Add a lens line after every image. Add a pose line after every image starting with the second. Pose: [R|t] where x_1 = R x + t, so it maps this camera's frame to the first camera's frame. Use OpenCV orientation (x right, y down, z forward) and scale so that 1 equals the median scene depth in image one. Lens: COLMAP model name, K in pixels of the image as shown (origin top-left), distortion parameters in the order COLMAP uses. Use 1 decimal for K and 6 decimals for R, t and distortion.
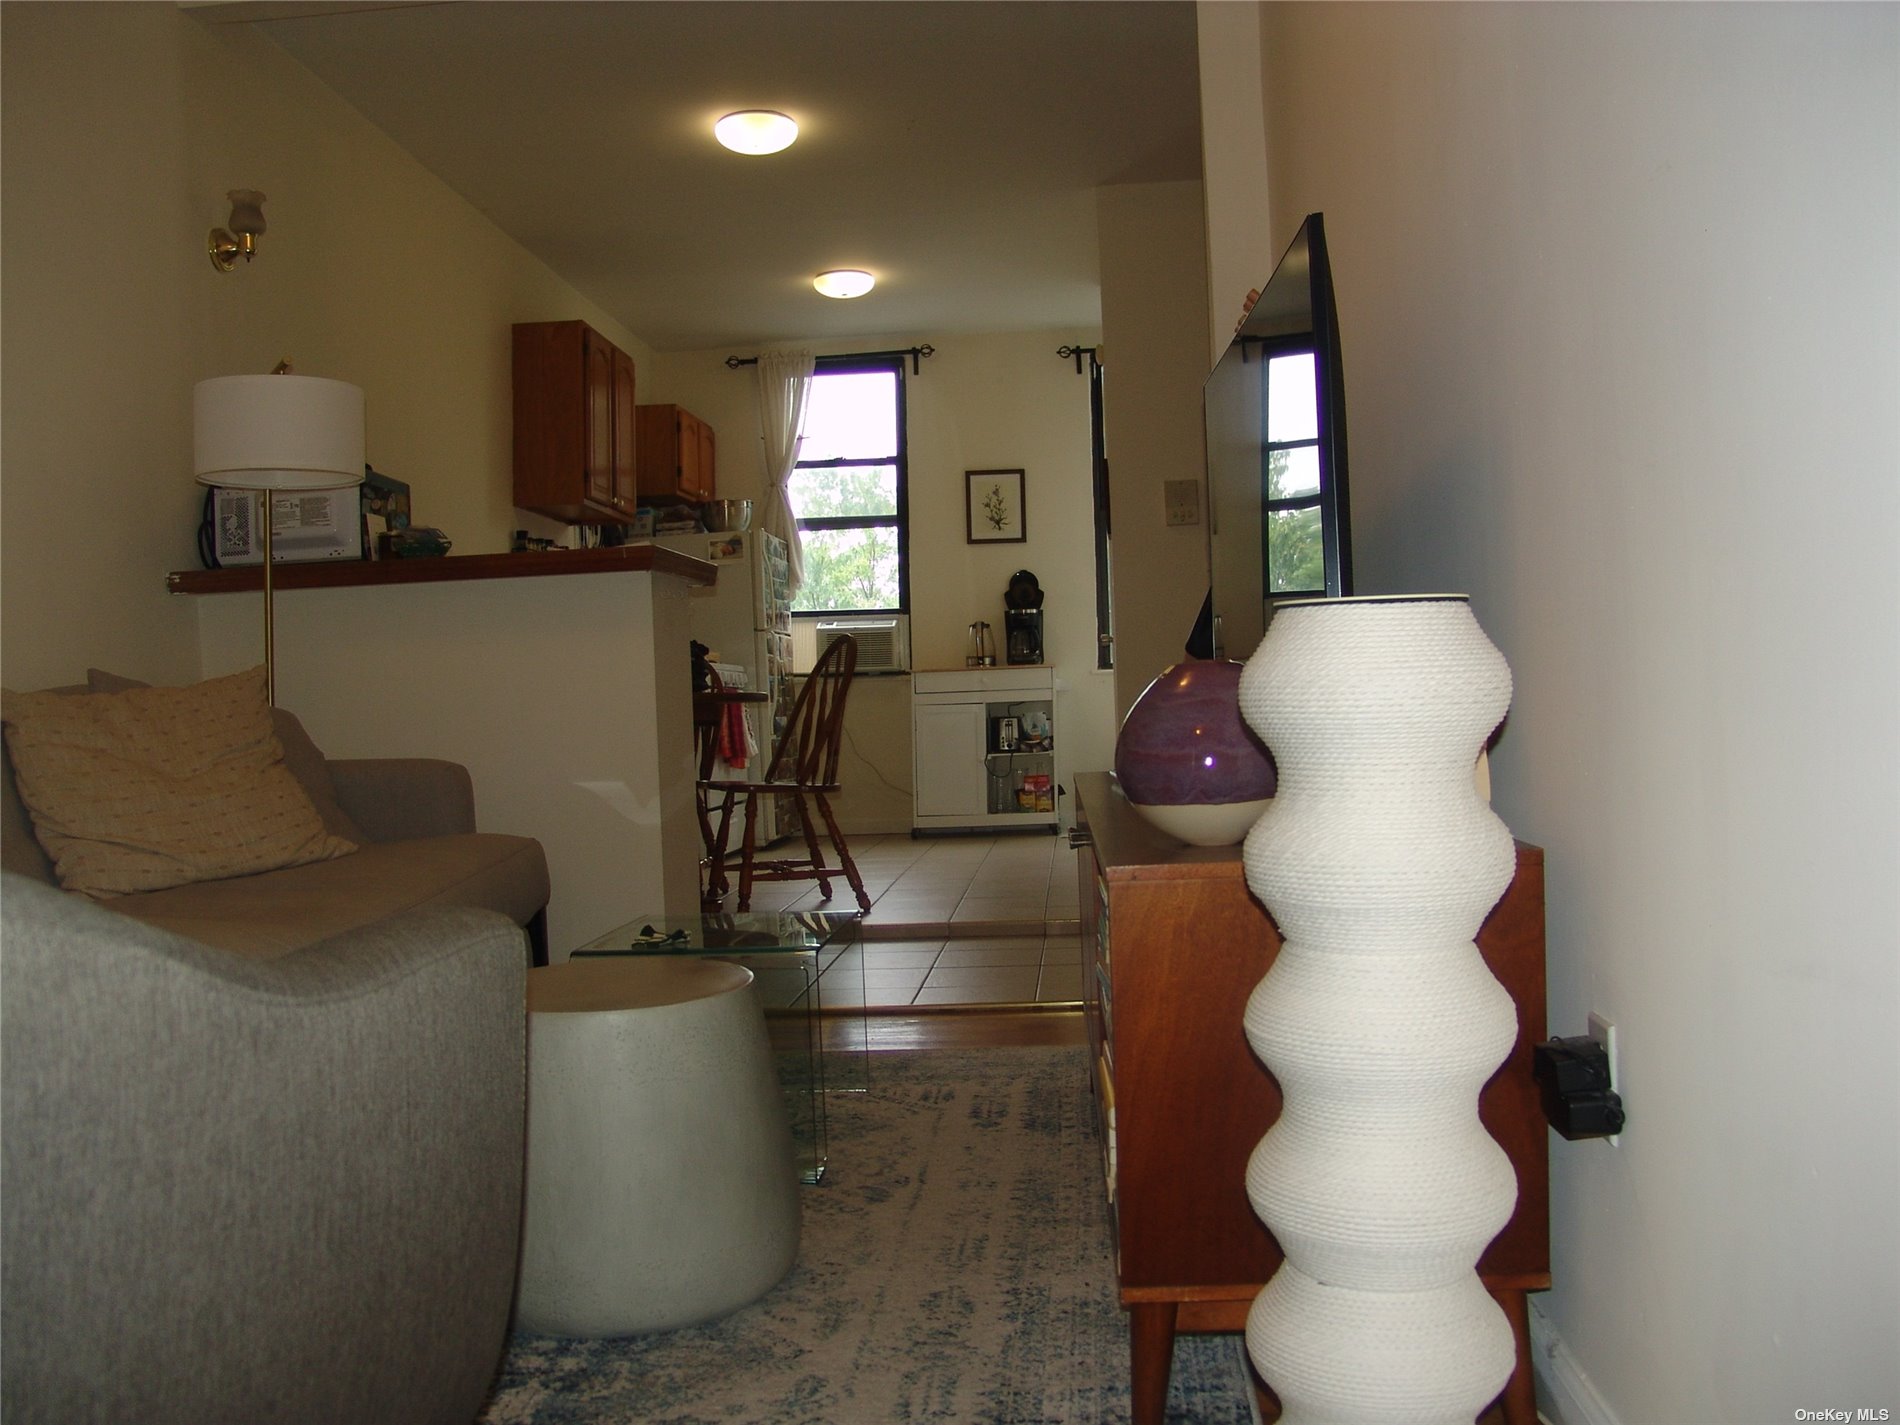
lens RADIAL K [[1595.8, 0, 947.7], [0, 1595.8, 718.3], [0, 0, 1]] dist [-0.123147, 0.100503]
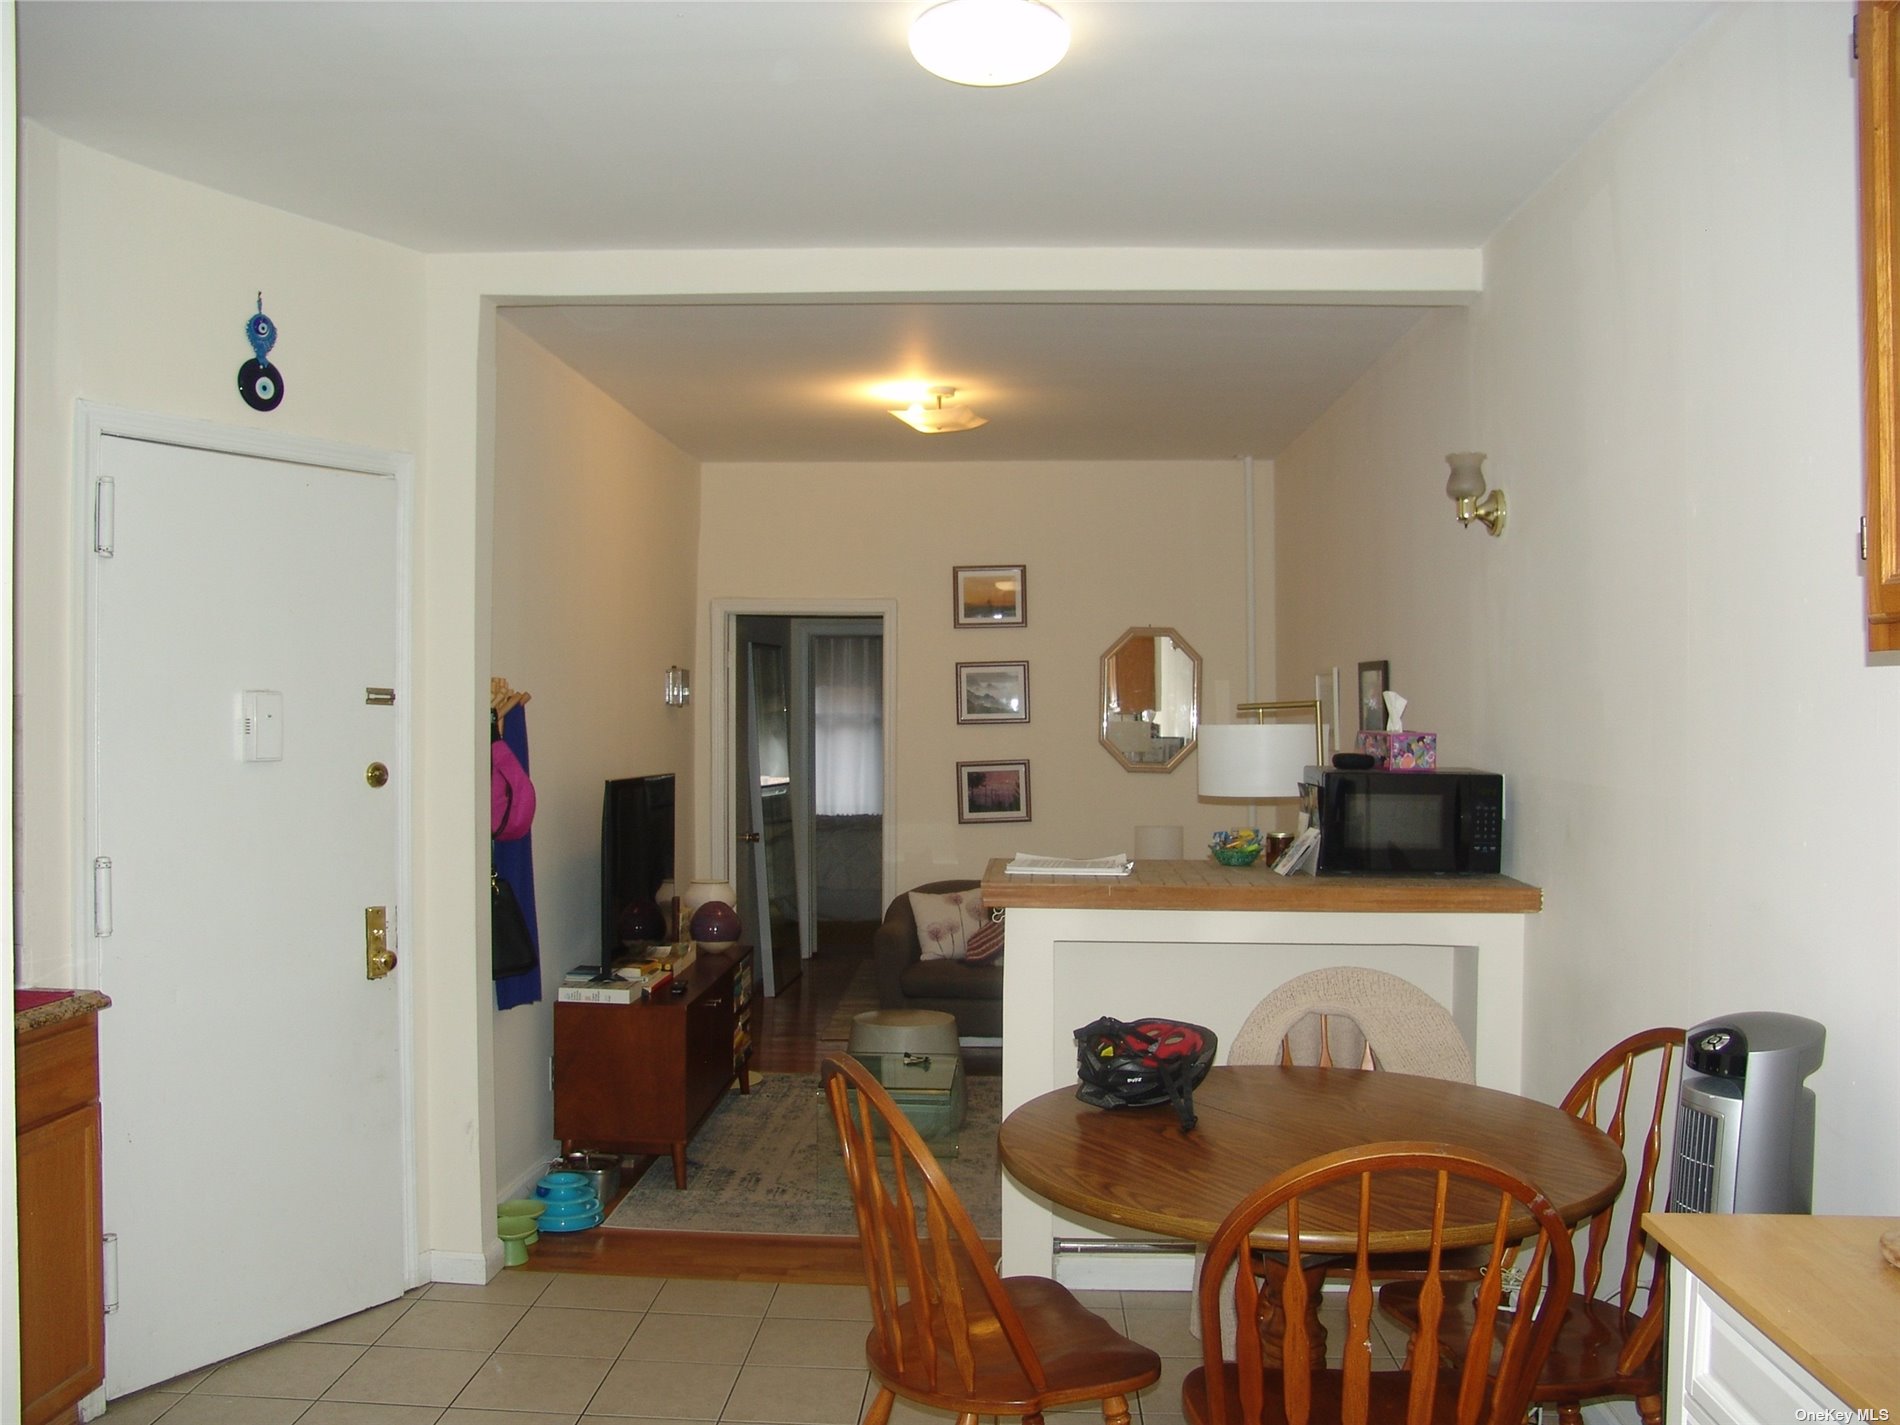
lens RADIAL K [[1595.8, 0, 948.9], [0, 1595.8, 716.2], [0, 0, 1]] dist [-0.123147, 0.100503]
pose [[-0.998979, 0.027834, -0.035587, -0.056240], [0.027517, 0.999577, 0.009387, -0.108903], [0.035833, 0.008398, -0.999323, 1.043017]]
